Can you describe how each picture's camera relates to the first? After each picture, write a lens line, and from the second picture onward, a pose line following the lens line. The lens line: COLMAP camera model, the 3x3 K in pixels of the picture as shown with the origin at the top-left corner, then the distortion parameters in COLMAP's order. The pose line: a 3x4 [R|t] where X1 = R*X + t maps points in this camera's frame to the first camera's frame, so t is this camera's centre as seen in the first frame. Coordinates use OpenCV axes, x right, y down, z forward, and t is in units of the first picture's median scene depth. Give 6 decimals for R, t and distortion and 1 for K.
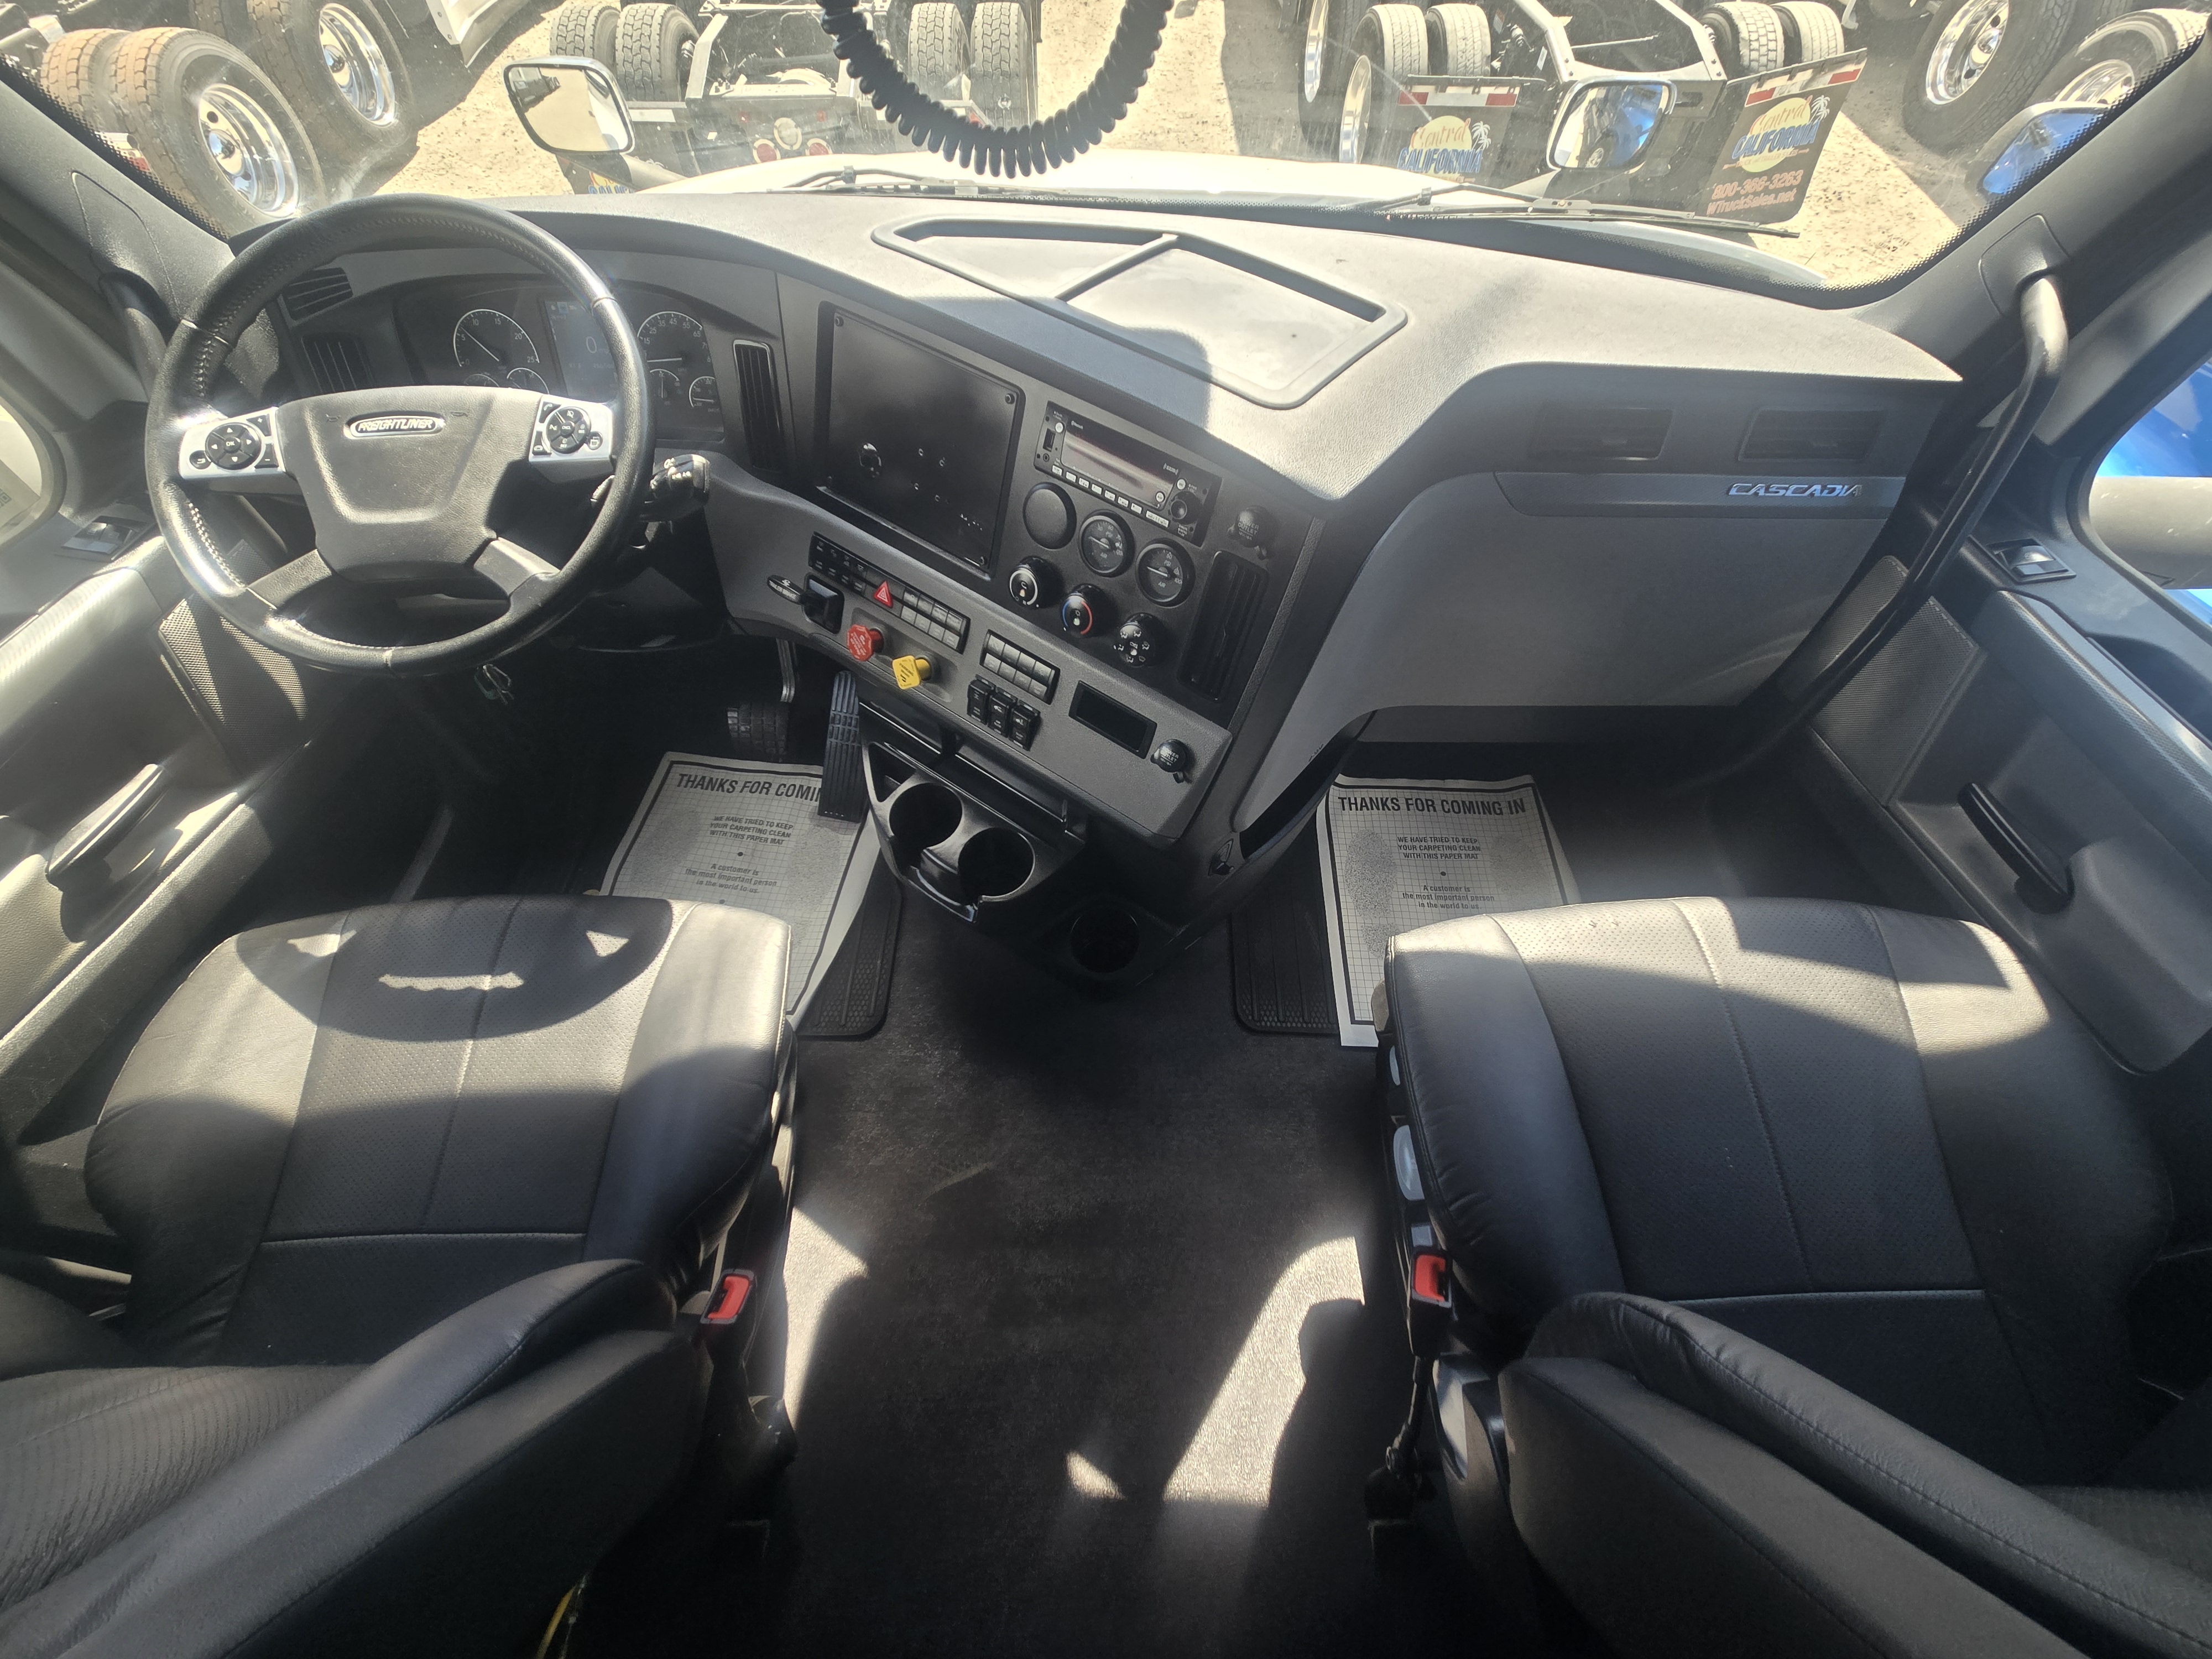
lens RADIAL K [[894.4, 0, 1106.7], [0, 894.4, 835.0], [0, 0, 1]] dist [0.003027, 0.001393]
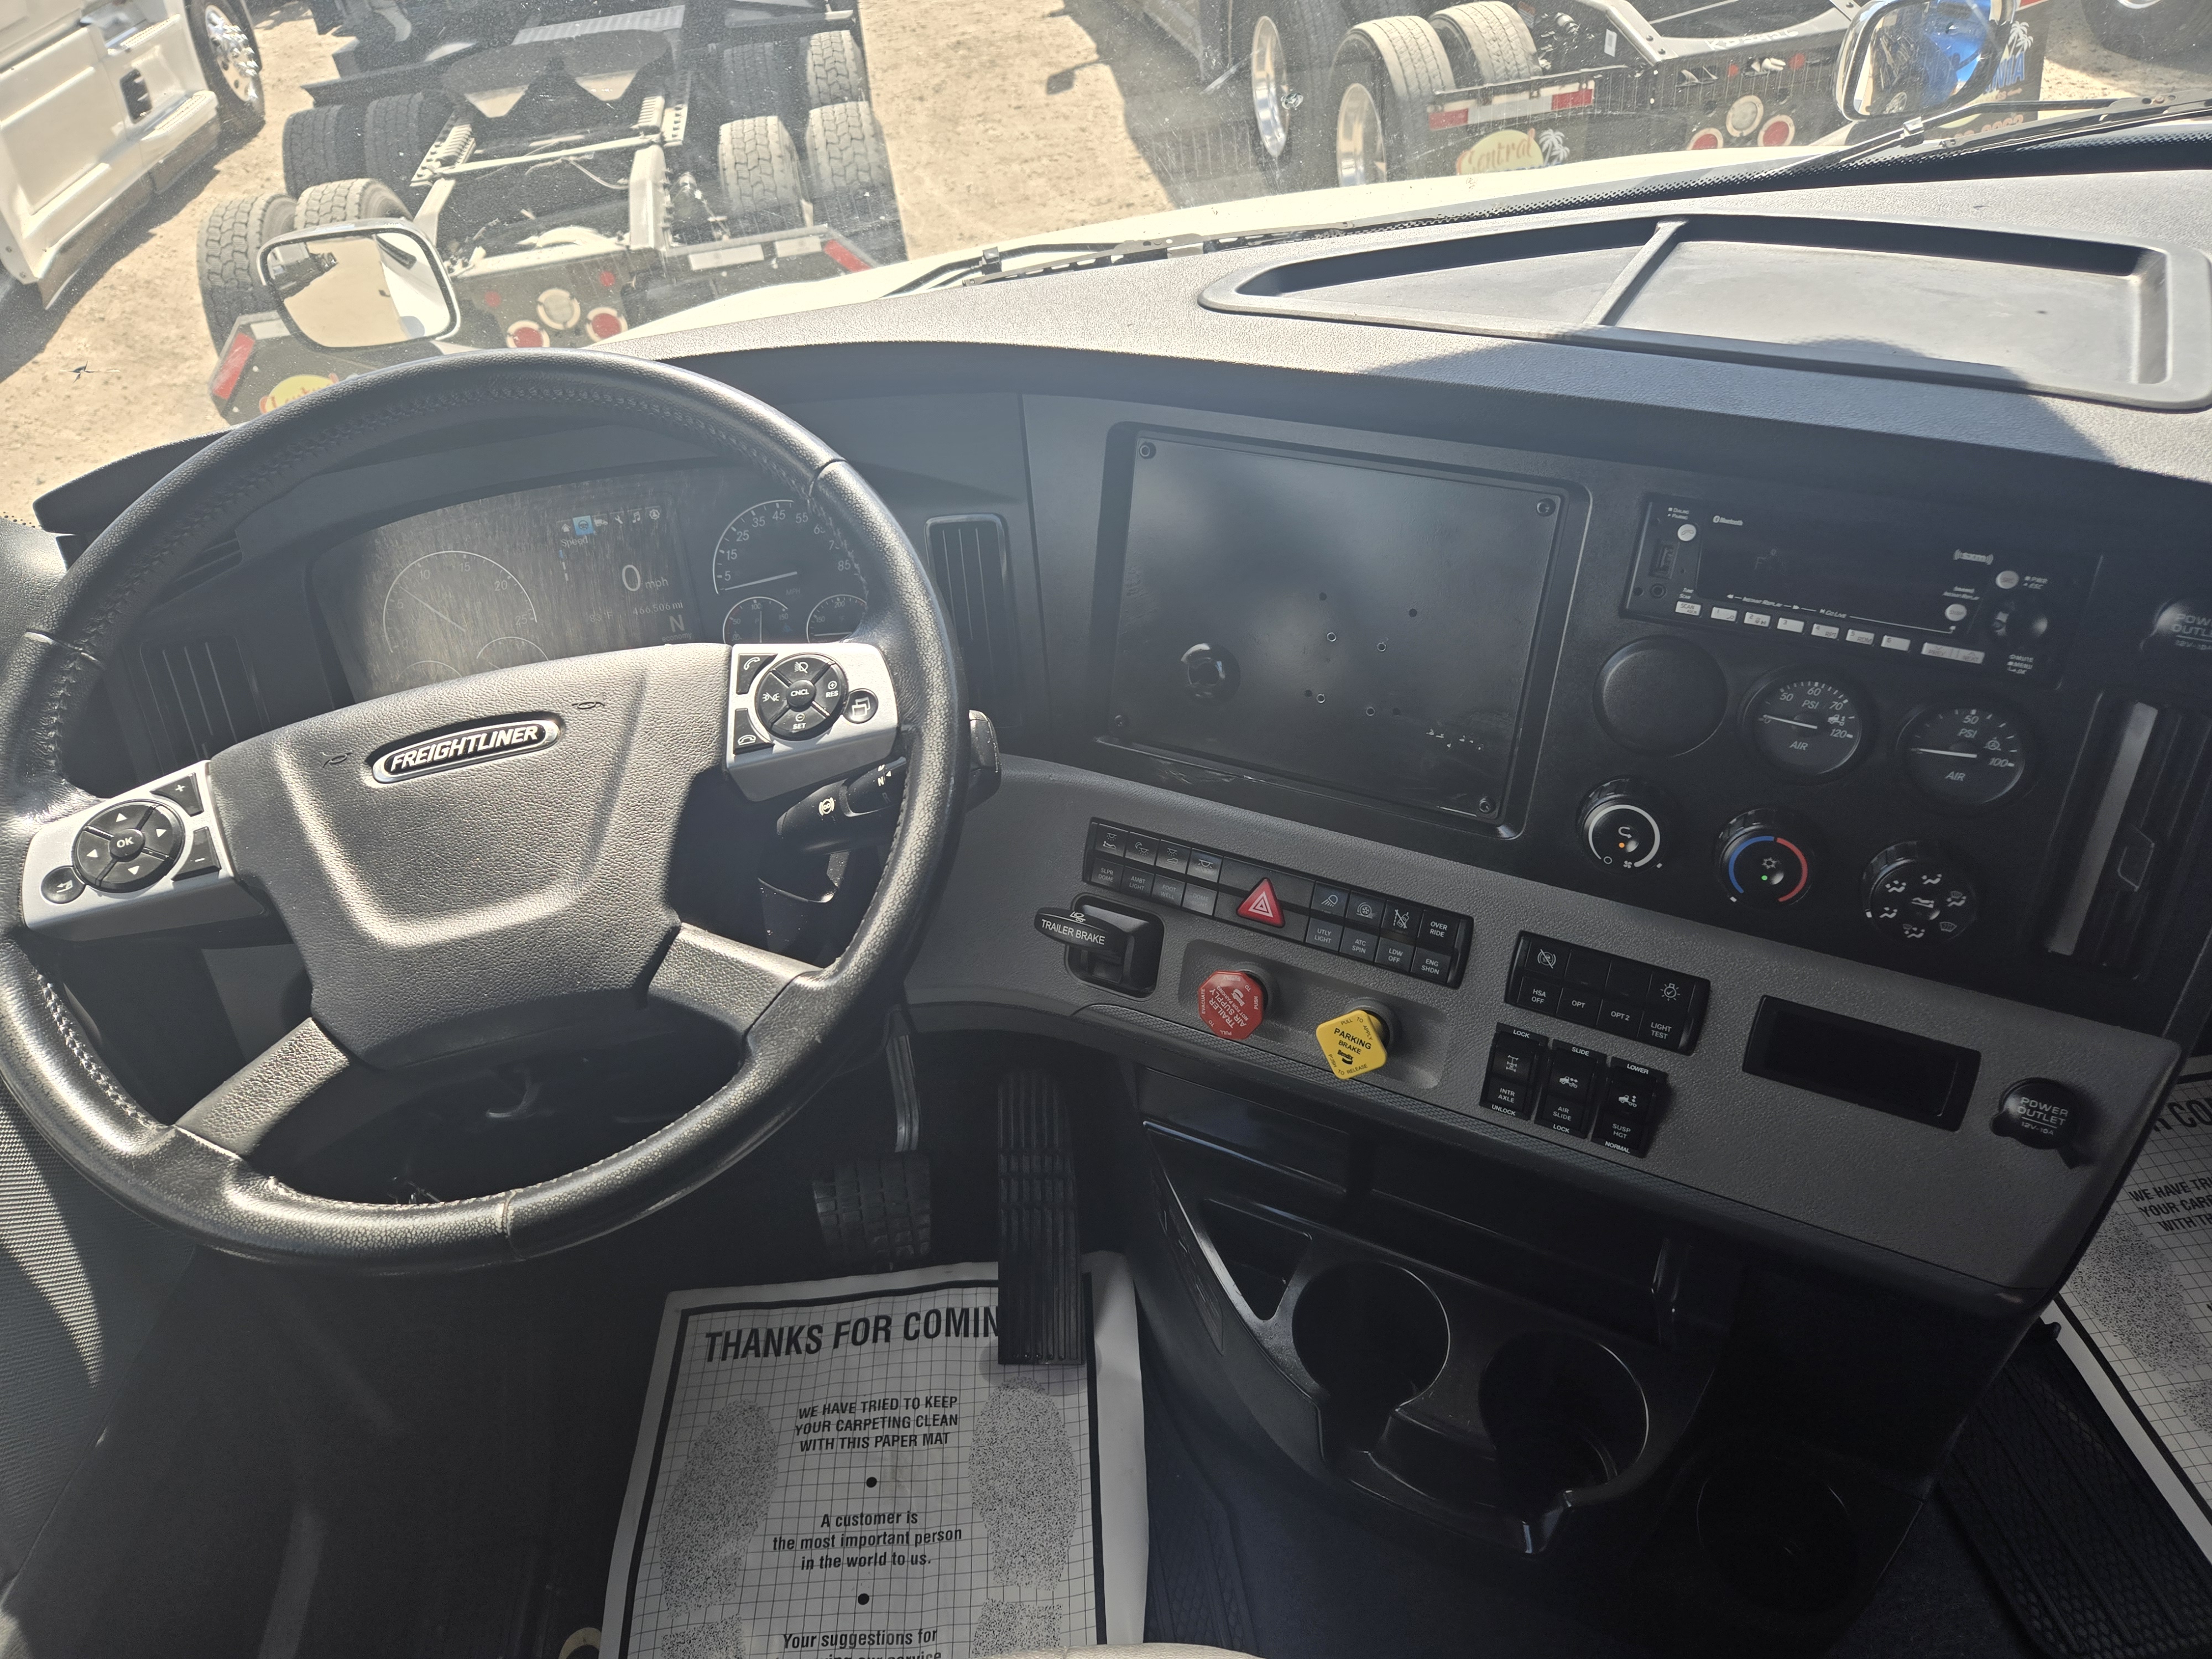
lens RADIAL K [[1487.0, 0, 1101.0], [0, 1487.0, 824.8], [0, 0, 1]] dist [0.069663, -0.050005]
pose [[0.982764, -0.179391, 0.044653, -0.360952], [0.184620, 0.939990, -0.286940, -0.079285], [0.009501, 0.290238, 0.956907, 0.153515]]
